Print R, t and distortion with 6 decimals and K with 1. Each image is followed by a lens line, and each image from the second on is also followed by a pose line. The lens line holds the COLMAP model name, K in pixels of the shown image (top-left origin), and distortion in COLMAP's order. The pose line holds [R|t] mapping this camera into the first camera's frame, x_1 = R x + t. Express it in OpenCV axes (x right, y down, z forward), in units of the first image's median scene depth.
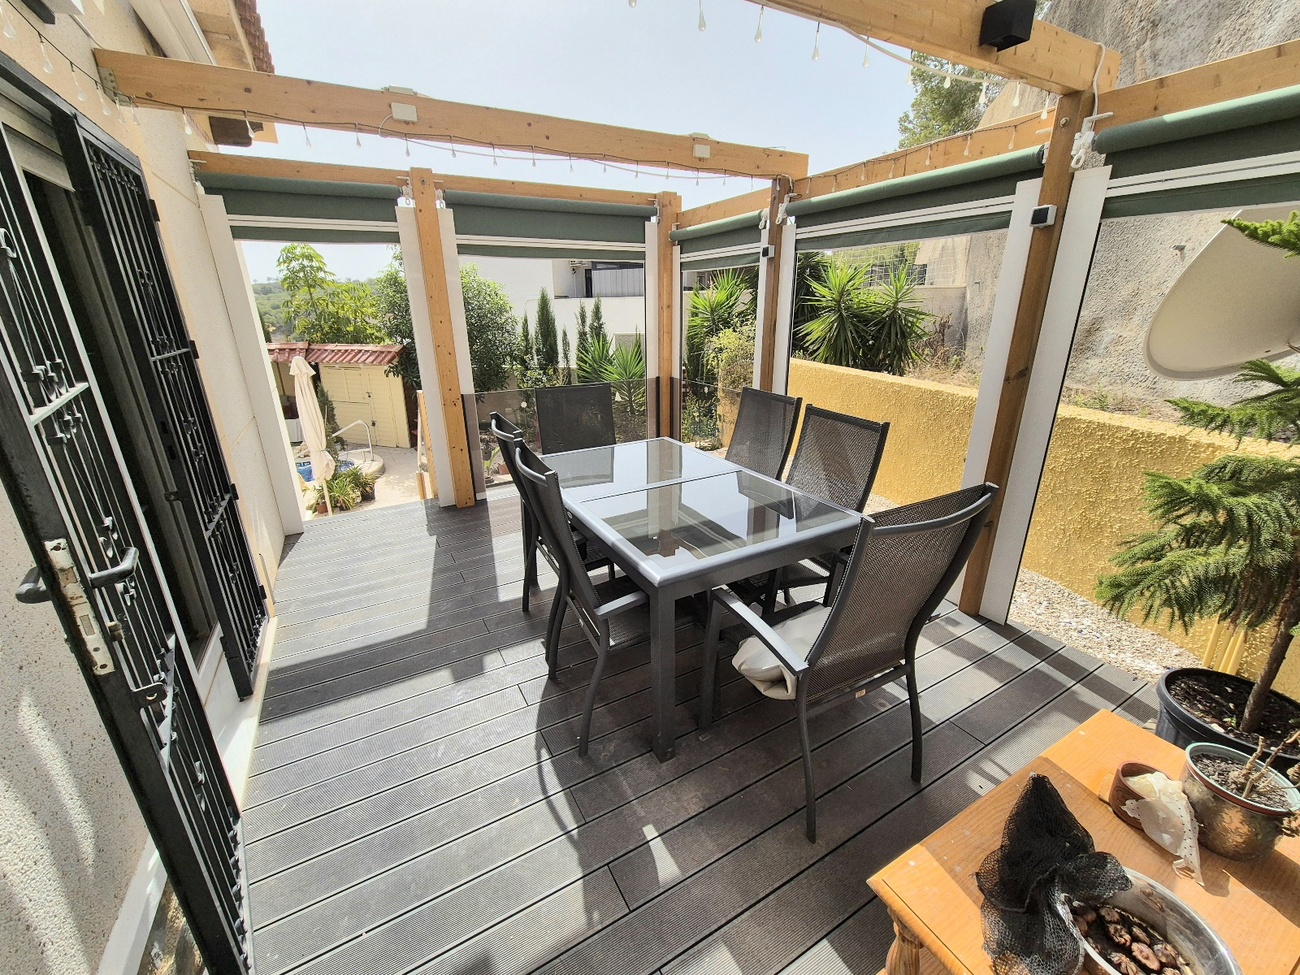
lens RADIAL K [[535.2, 0, 646.4], [0, 535.2, 485.0], [0, 0, 1]] dist [-0.000242, 0.000871]
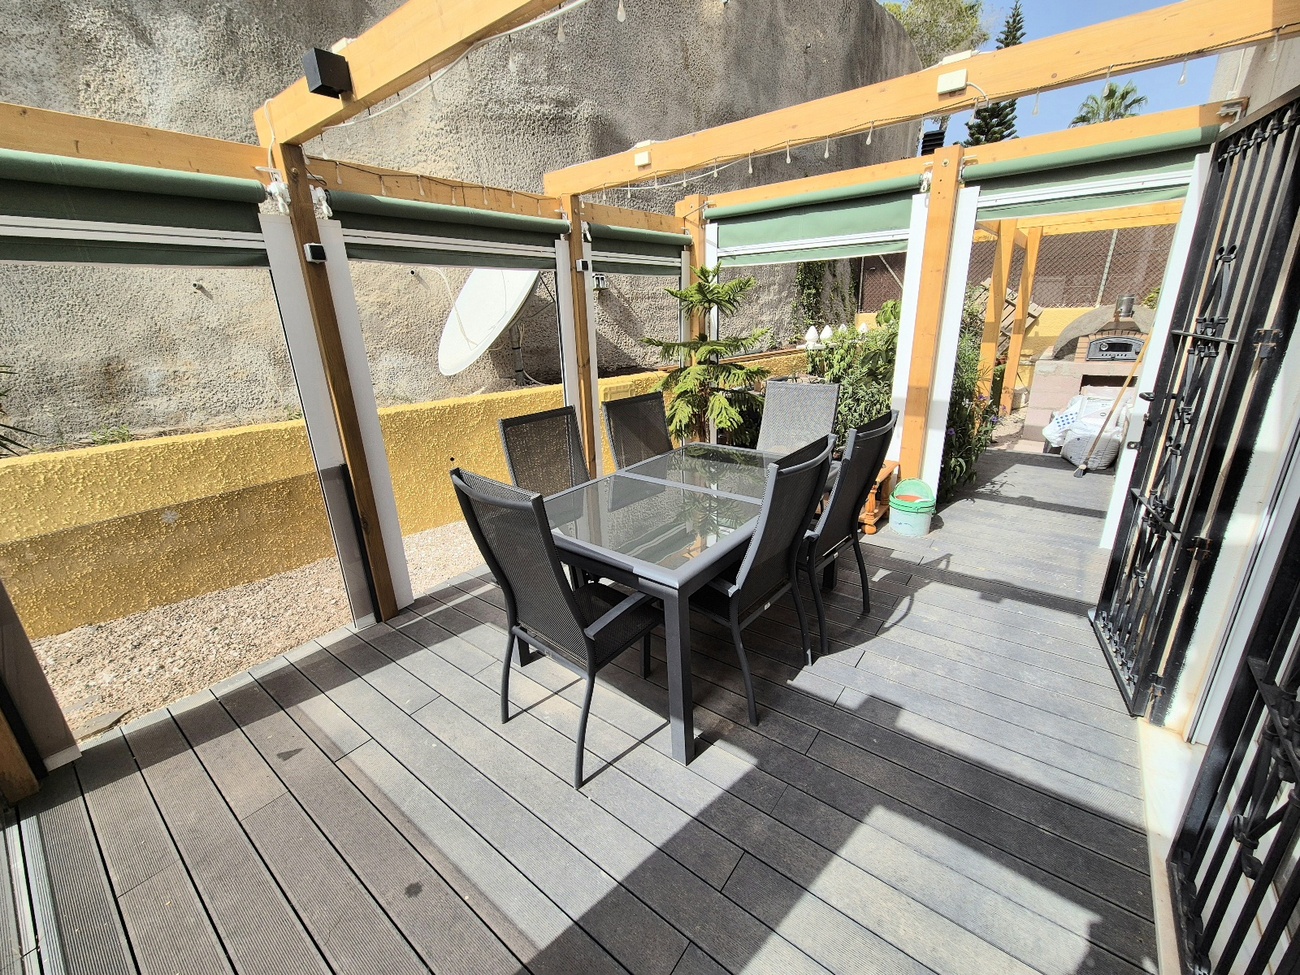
lens RADIAL K [[535.2, 0, 646.4], [0, 535.2, 485.0], [0, 0, 1]] dist [-0.000242, 0.000871]
pose [[-0.389088, -0.260482, 0.883606, -0.820140], [0.331078, 0.855560, 0.398001, -0.440489], [-0.859650, 0.447400, -0.246648, 1.293767]]
